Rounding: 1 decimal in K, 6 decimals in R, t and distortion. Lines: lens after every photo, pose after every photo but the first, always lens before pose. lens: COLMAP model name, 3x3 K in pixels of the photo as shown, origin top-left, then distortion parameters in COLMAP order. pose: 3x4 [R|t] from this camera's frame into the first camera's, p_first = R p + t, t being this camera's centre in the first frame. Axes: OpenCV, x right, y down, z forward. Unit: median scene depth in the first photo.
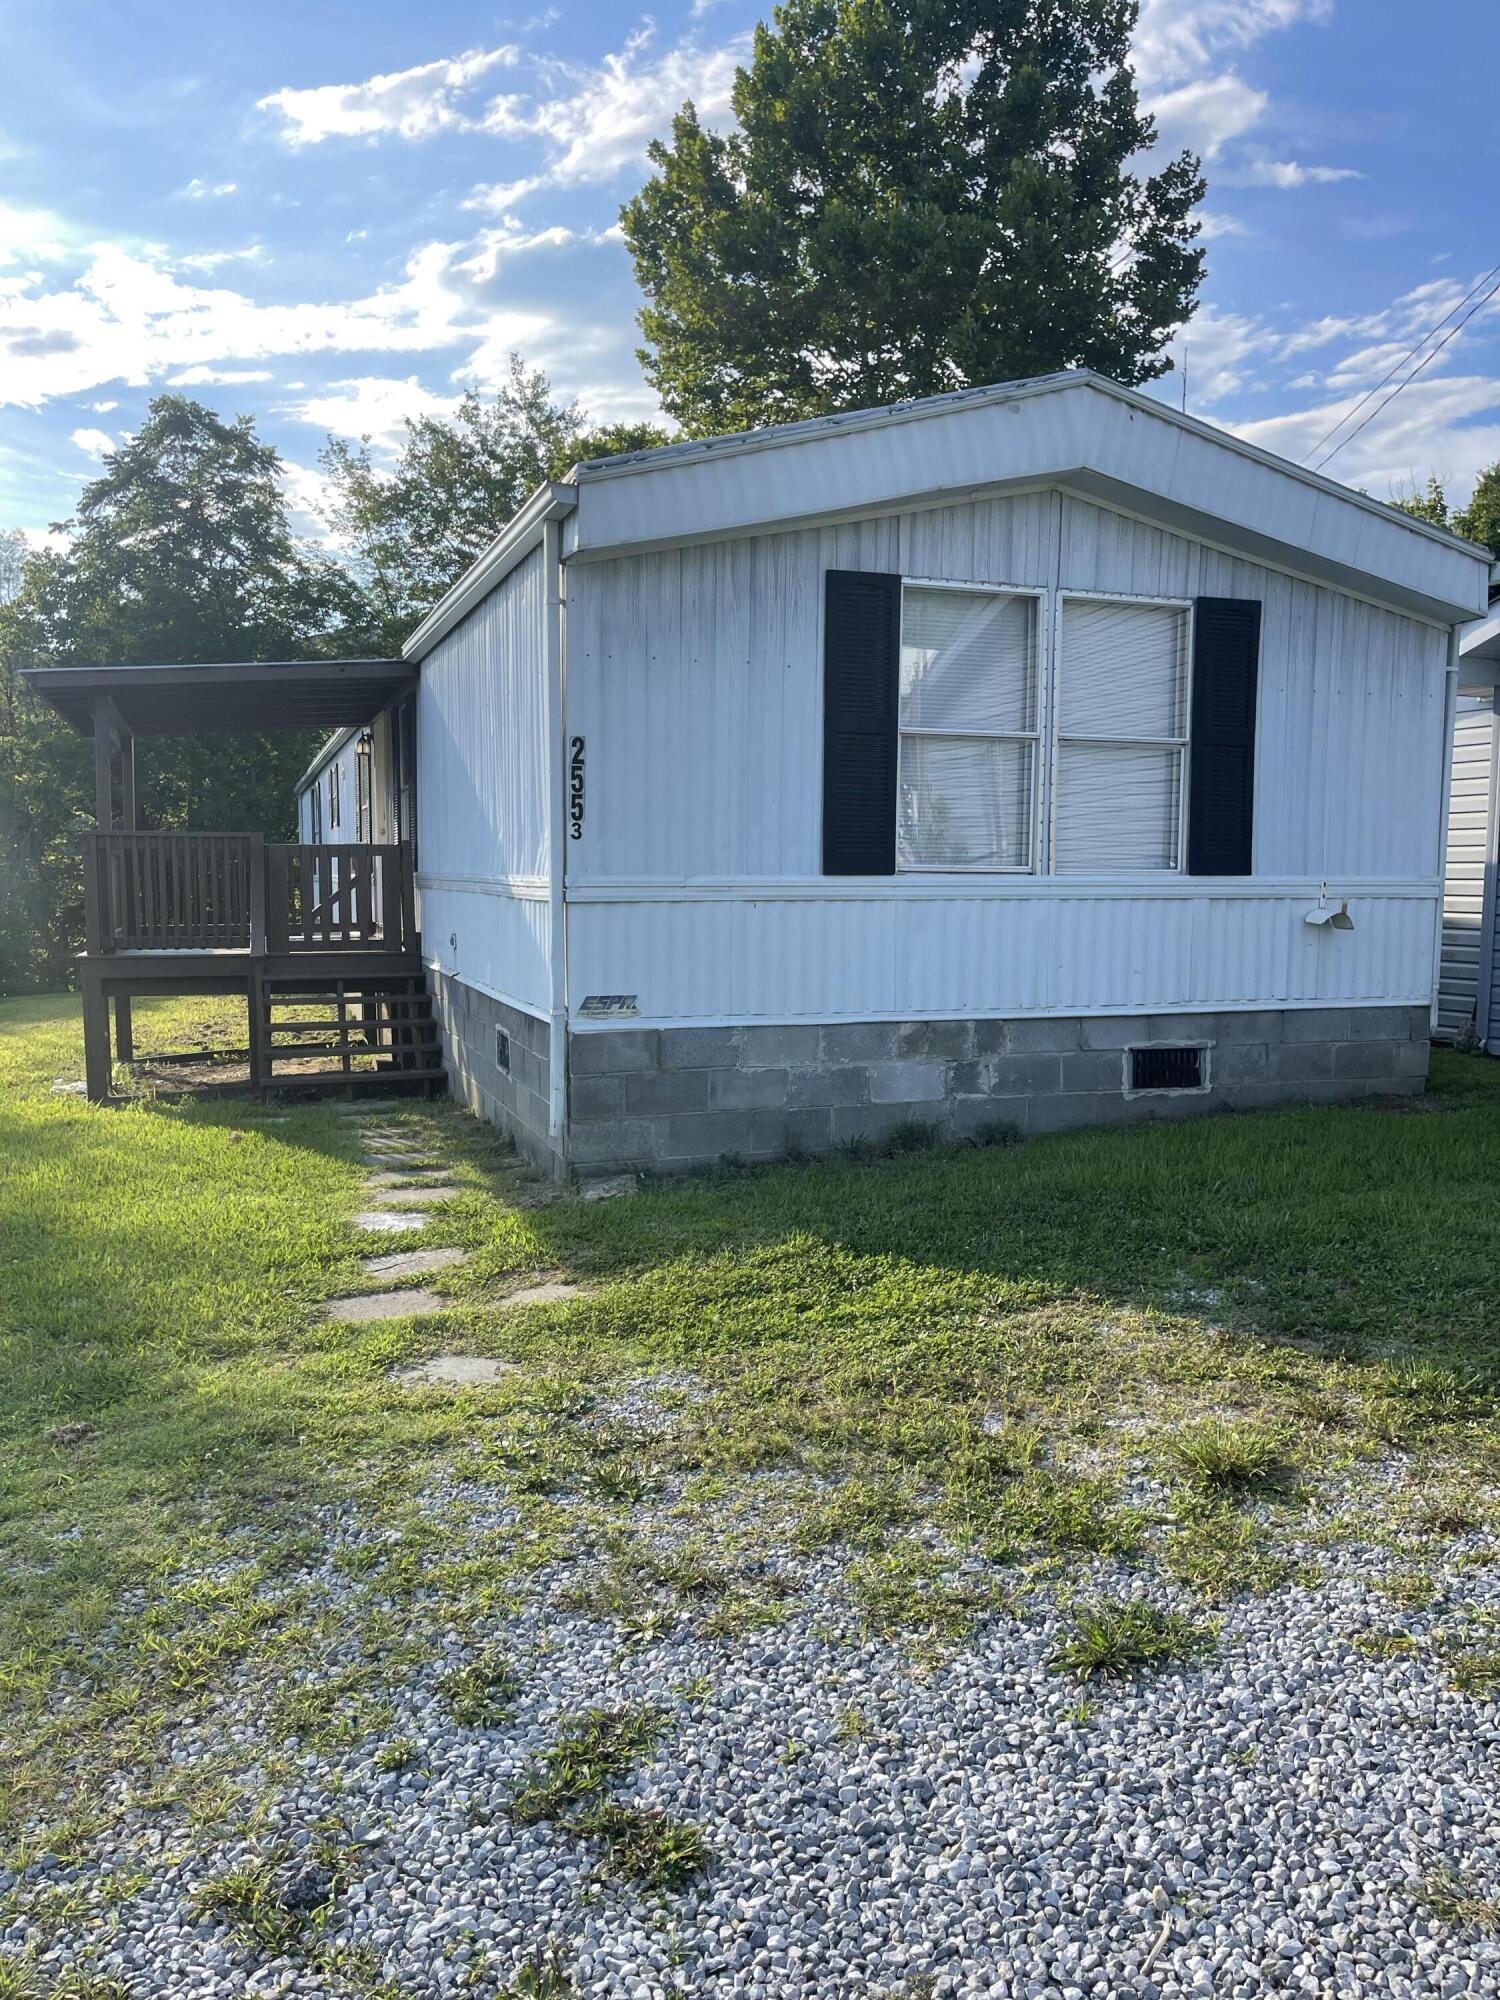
lens RADIAL K [[1442.2, 0, 752.9], [0, 1442.2, 1041.7], [0, 0, 1]] dist [0.100812, -0.143113]
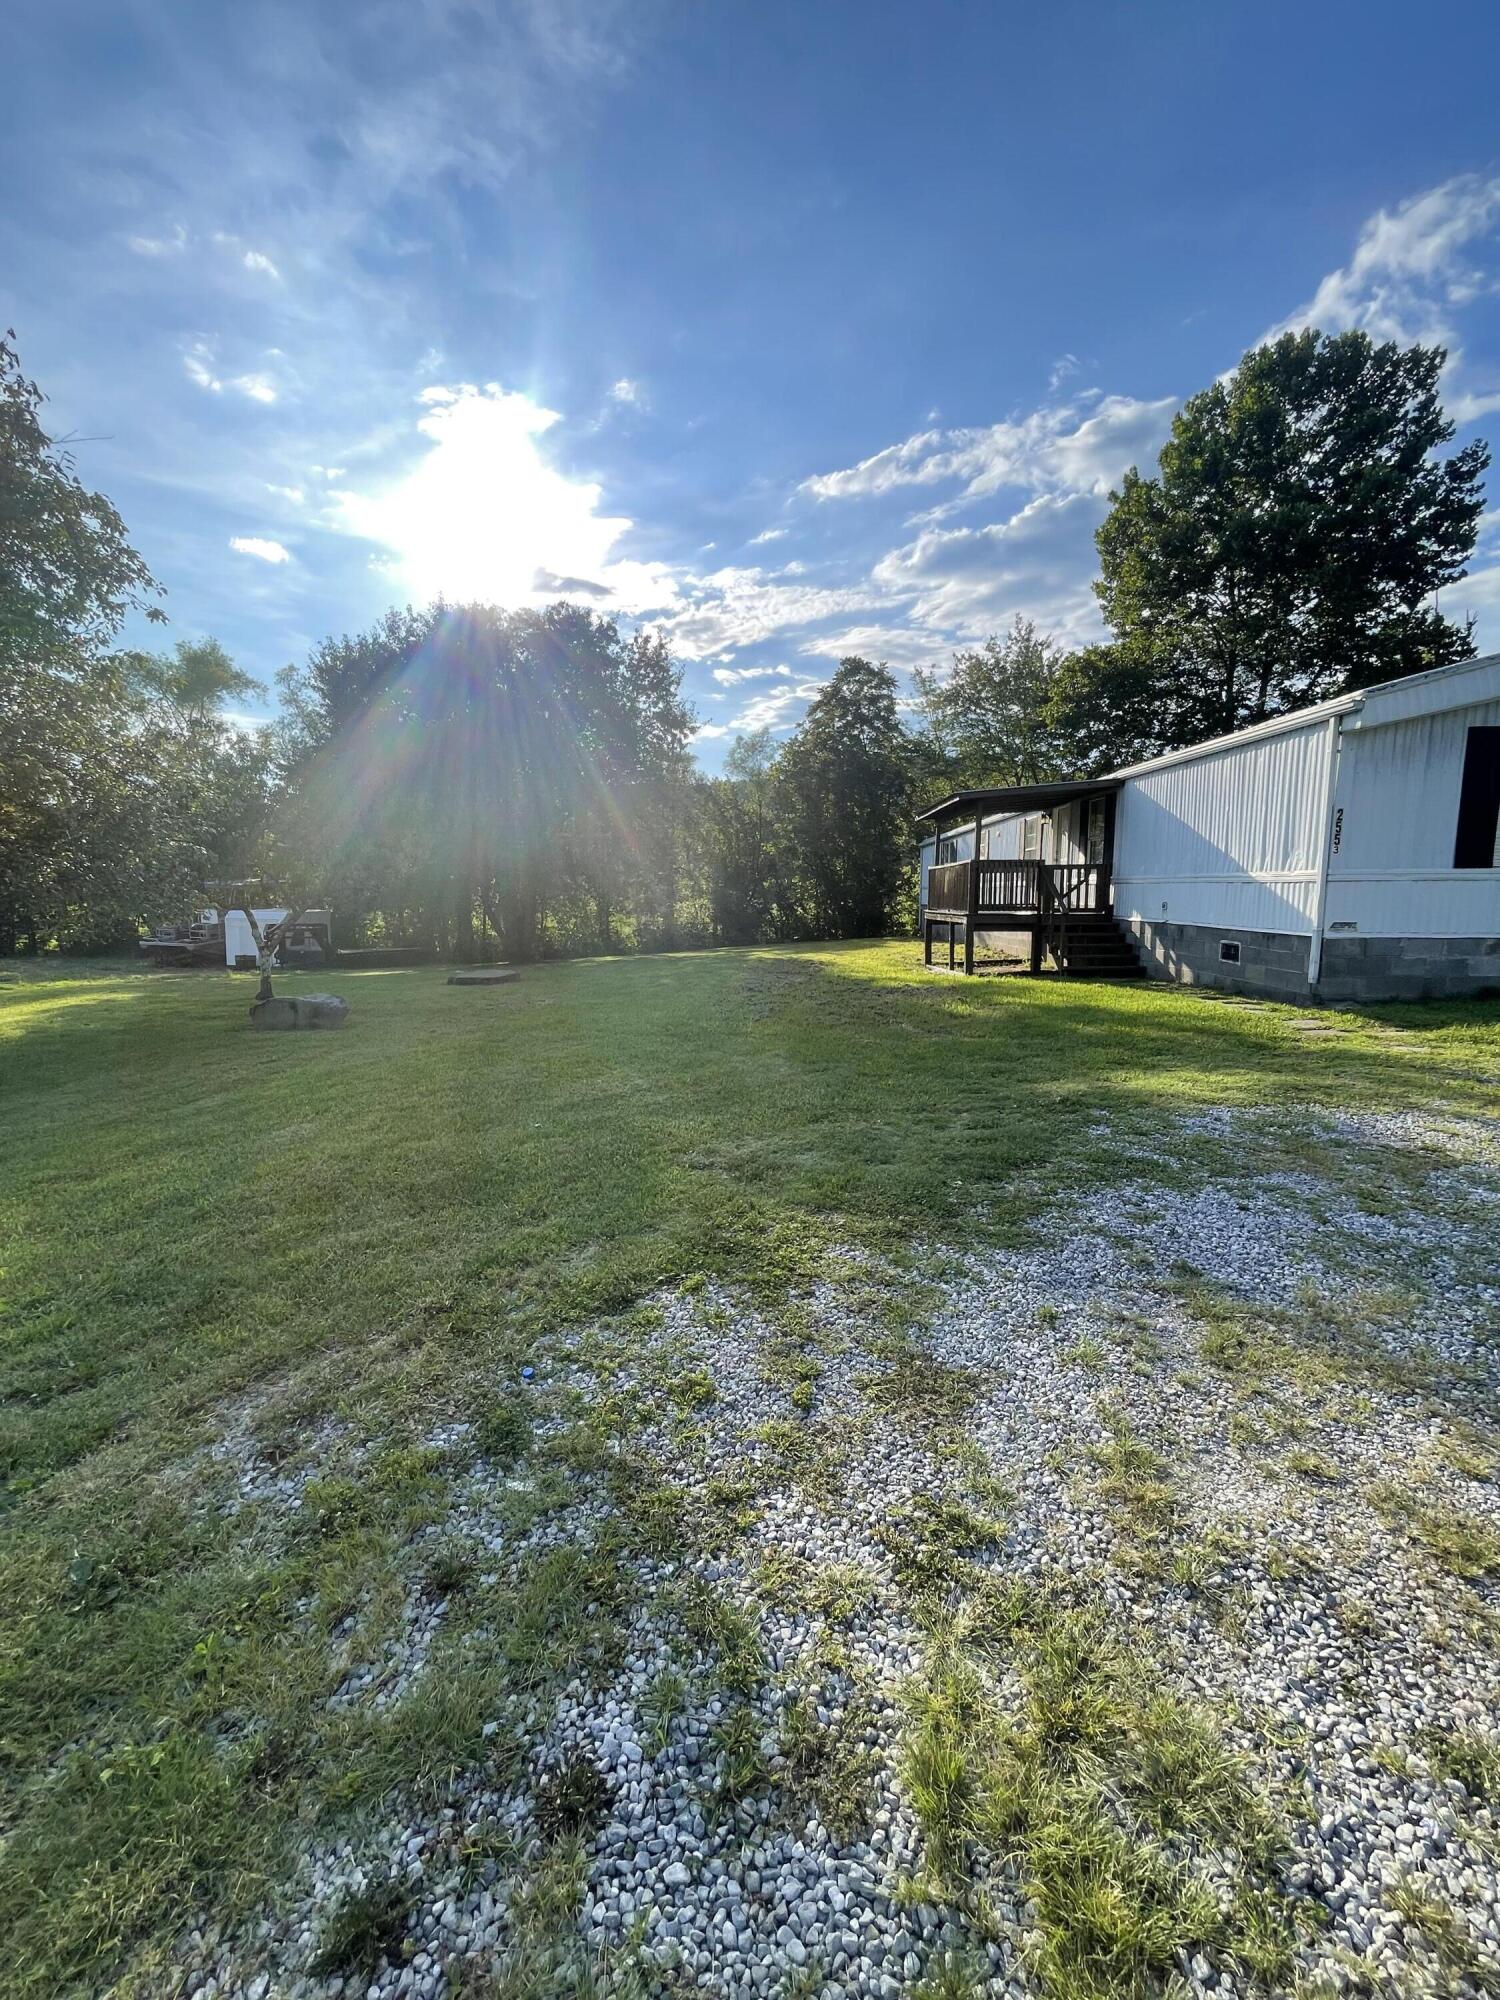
lens RADIAL K [[826.2, 0, 749.1], [0, 826.2, 991.8], [0, 0, 1]] dist [0.000321, 0.000494]
pose [[0.938558, 0.035972, -0.343242, -0.120171], [-0.036361, 0.999325, 0.005304, 0.023829], [0.343201, 0.007502, 0.939232, -0.122526]]
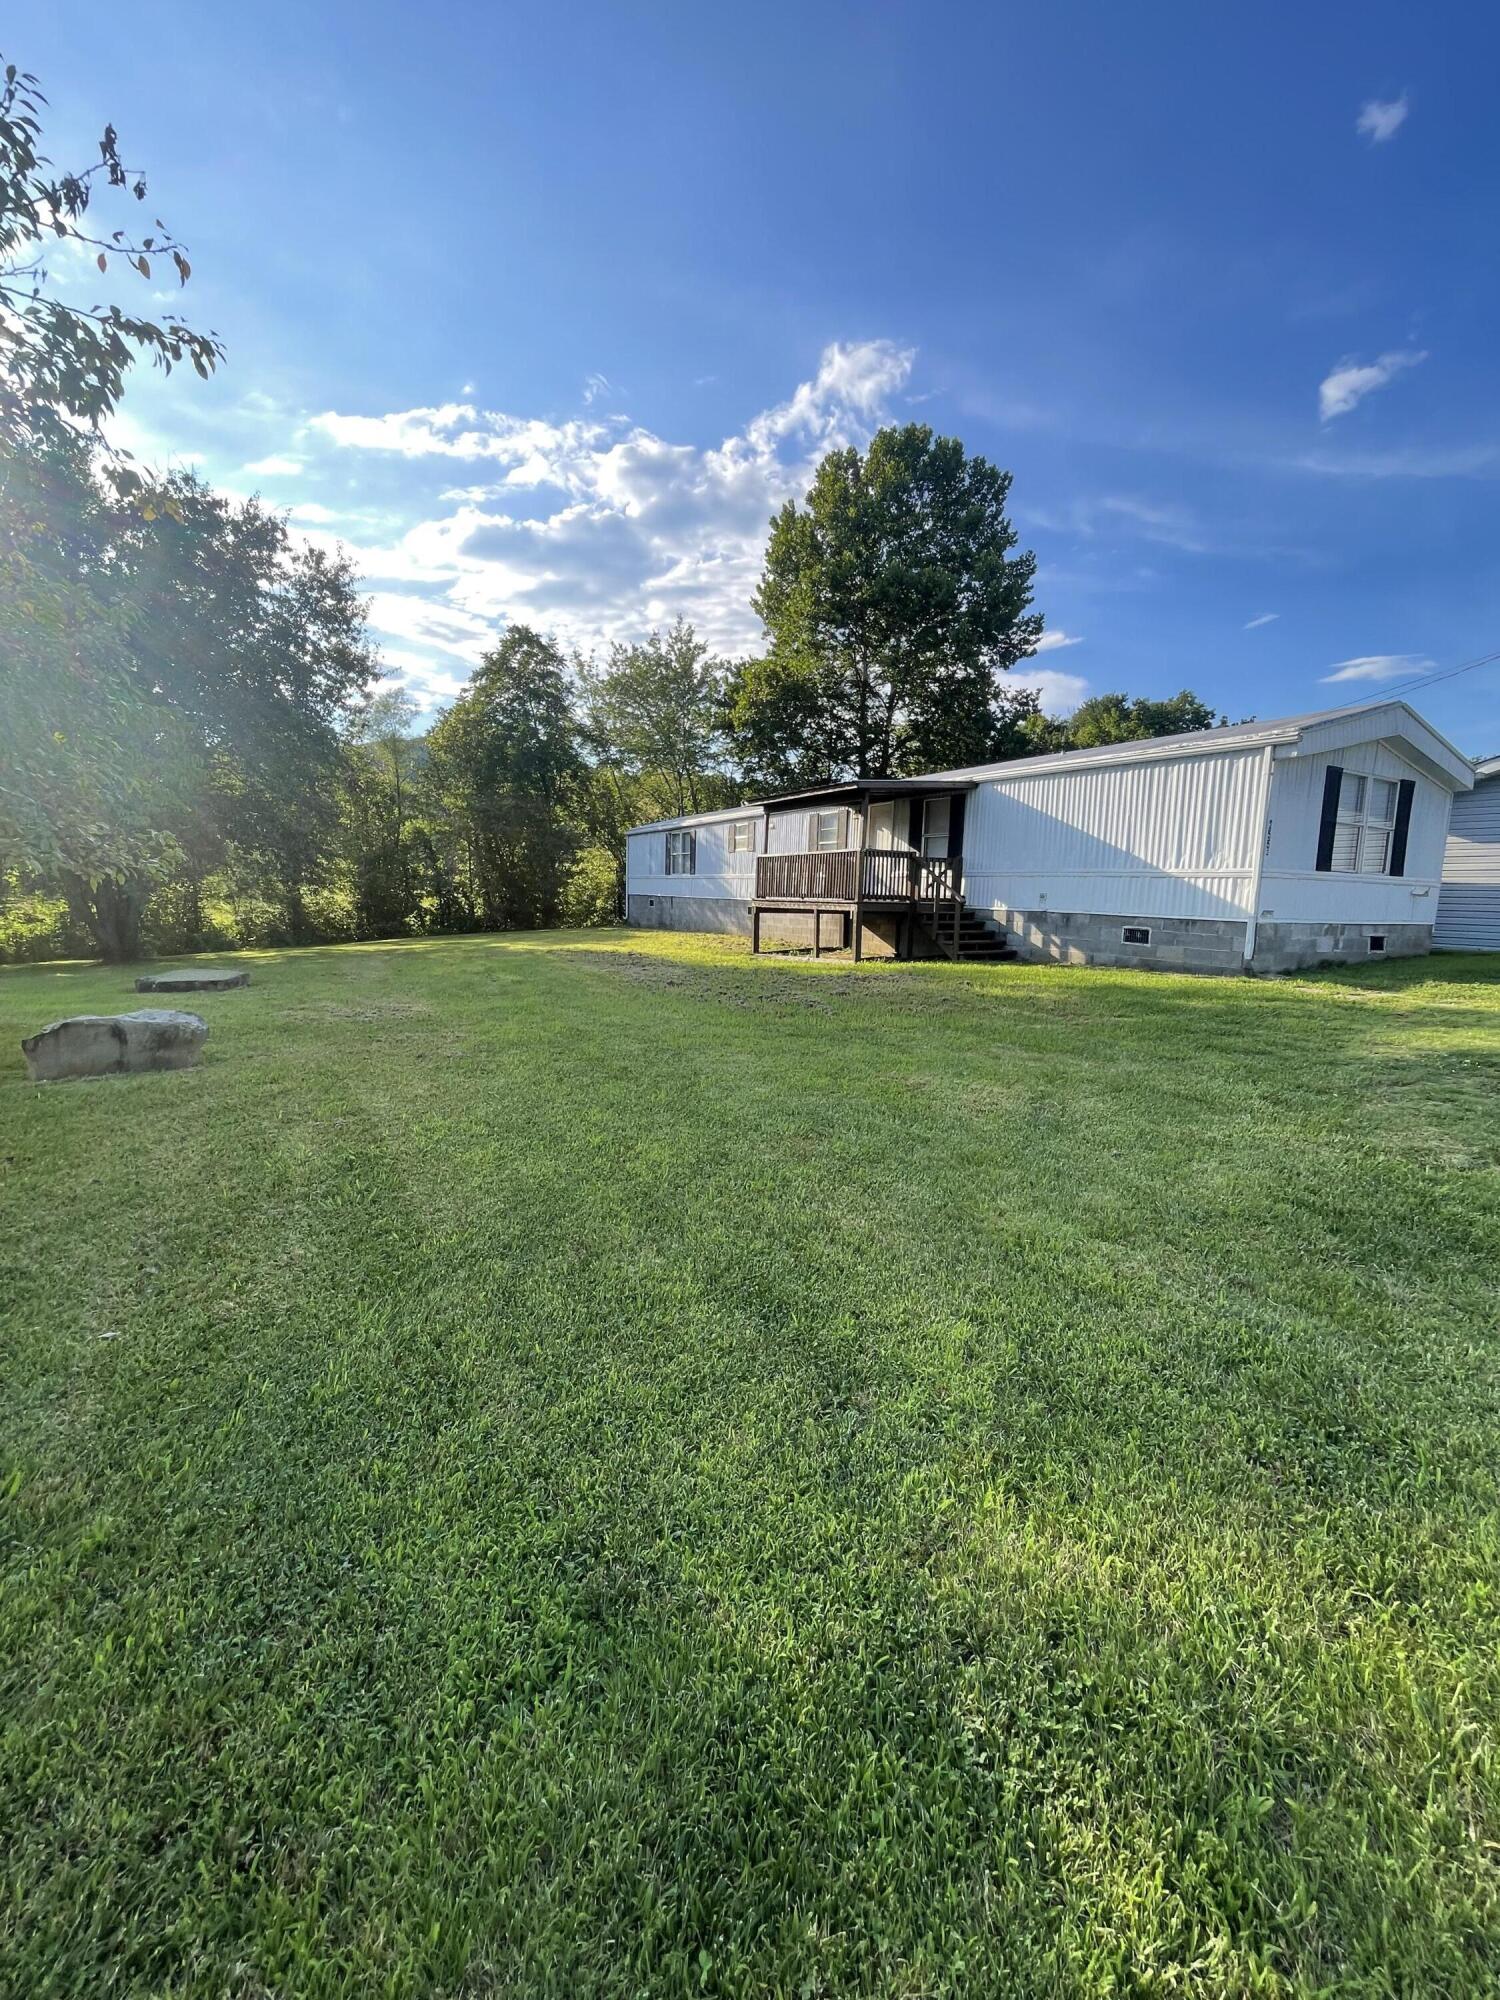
lens RADIAL K [[816.4, 0, 750.0], [0, 816.4, 1000.0], [0, 0, 1]] dist [-0.001825, -0.000276]
pose [[0.981542, -0.003193, 0.191223, -0.323290], [0.000582, 0.999906, 0.013708, 0.028154], [-0.191248, -0.013344, 0.981451, -0.089760]]
